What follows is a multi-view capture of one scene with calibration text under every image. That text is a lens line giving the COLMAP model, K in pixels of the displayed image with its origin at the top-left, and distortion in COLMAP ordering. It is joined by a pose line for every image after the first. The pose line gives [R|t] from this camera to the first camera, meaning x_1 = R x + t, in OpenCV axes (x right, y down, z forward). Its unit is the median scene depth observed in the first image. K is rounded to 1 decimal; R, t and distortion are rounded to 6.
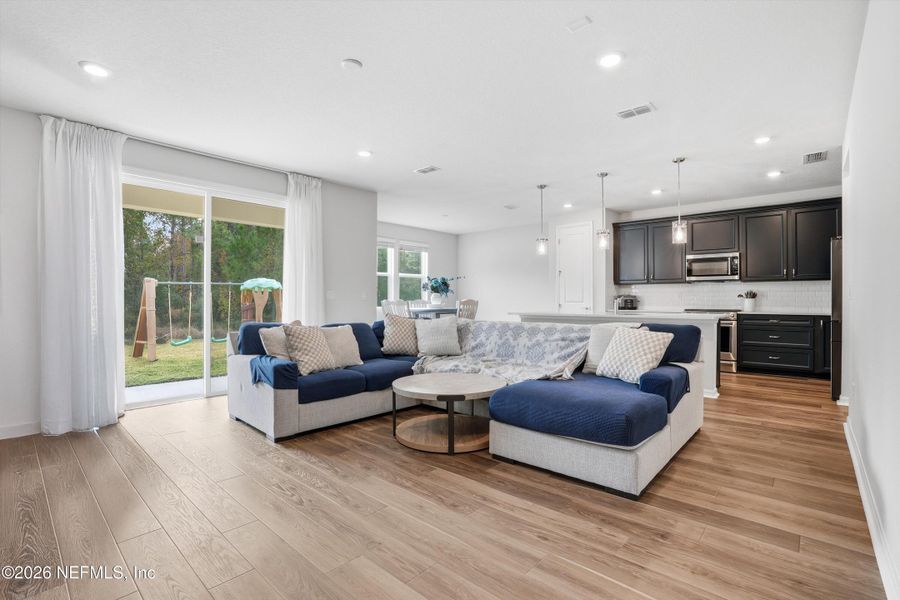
lens RADIAL K [[420.9, 0, 450.0], [0, 420.9, 300.0], [0, 0, 1]] dist [-0.032323, 0.000288]
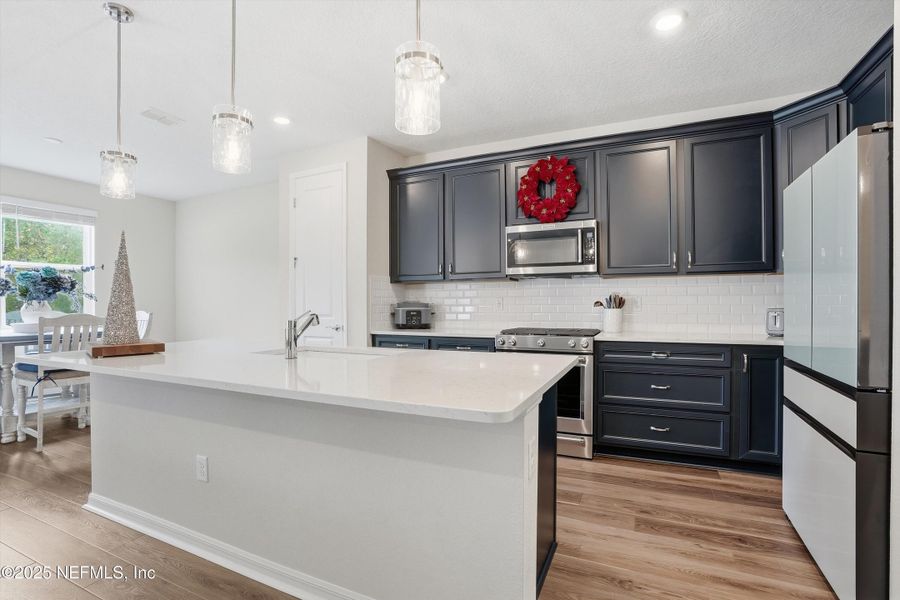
lens RADIAL K [[412.5, 0, 450.1], [0, 412.5, 308.8], [0, 0, 1]] dist [-0.068765, 0.000411]
pose [[0.961138, -0.007989, 0.275951, 0.377327], [0.005626, 0.999940, 0.009355, -0.009628], [-0.276010, -0.007439, 0.961126, 0.553978]]
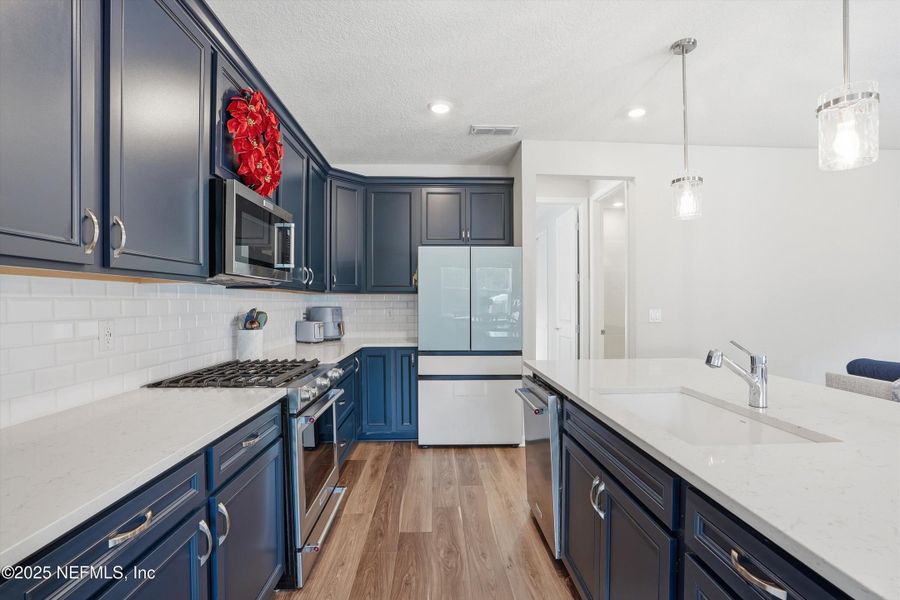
lens RADIAL K [[412.5, 0, 450.1], [0, 412.5, 308.8], [0, 0, 1]] dist [-0.068765, 0.000411]
pose [[-0.678948, -0.009599, 0.734123, 0.305234], [0.007662, 0.999767, 0.020158, -0.030579], [-0.734146, 0.019311, -0.678717, 1.129907]]
